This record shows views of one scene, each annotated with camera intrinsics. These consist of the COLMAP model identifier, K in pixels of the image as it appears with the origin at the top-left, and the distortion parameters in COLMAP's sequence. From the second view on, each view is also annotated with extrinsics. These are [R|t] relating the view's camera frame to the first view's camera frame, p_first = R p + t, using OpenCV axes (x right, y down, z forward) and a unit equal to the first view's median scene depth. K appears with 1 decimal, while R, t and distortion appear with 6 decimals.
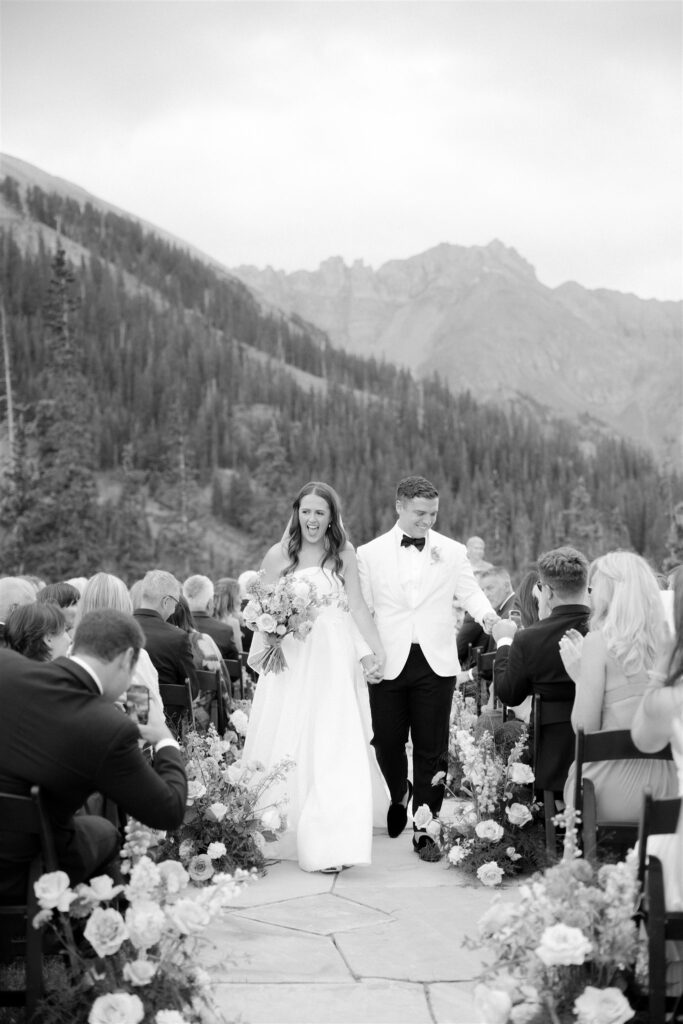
lens RADIAL K [[1307.6, 0, 341.5], [0, 1307.6, 512.0], [0, 0, 1]] dist [0.008980, 0.008553]
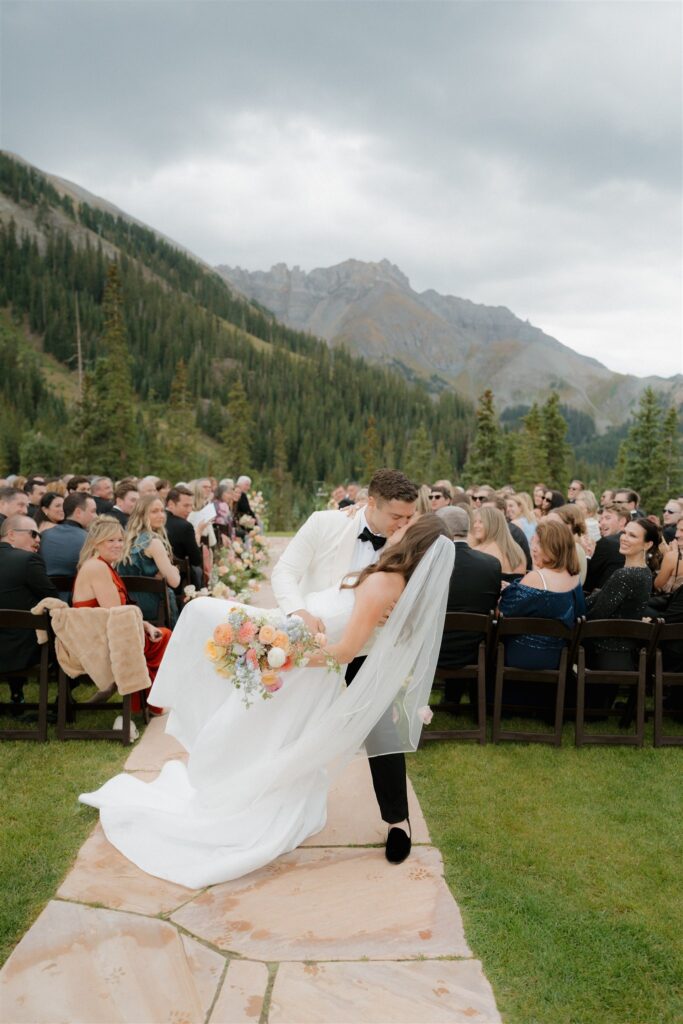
lens RADIAL K [[883.4, 0, 345.6], [0, 883.4, 536.0], [0, 0, 1]] dist [-0.001276, -0.000917]
pose [[0.995778, 0.040660, 0.082303, -0.002113], [-0.050612, 0.991152, 0.122702, -0.008584], [-0.076586, -0.126350, 0.989025, -0.080100]]
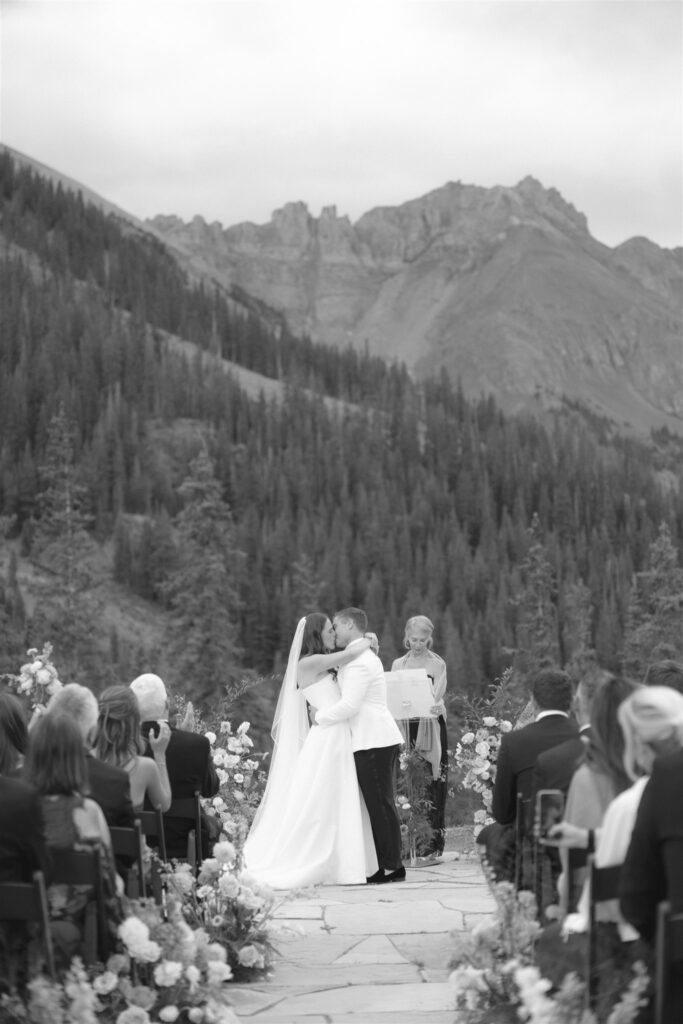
lens RADIAL K [[1870.4, 0, 341.5], [0, 1870.4, 512.0], [0, 0, 1]] dist [-0.035727, -0.051726]
pose [[0.999801, -0.006495, 0.018869, 0.000011], [0.007134, 0.999396, -0.034018, -0.000244], [-0.018637, 0.034146, 0.999243, 0.029994]]
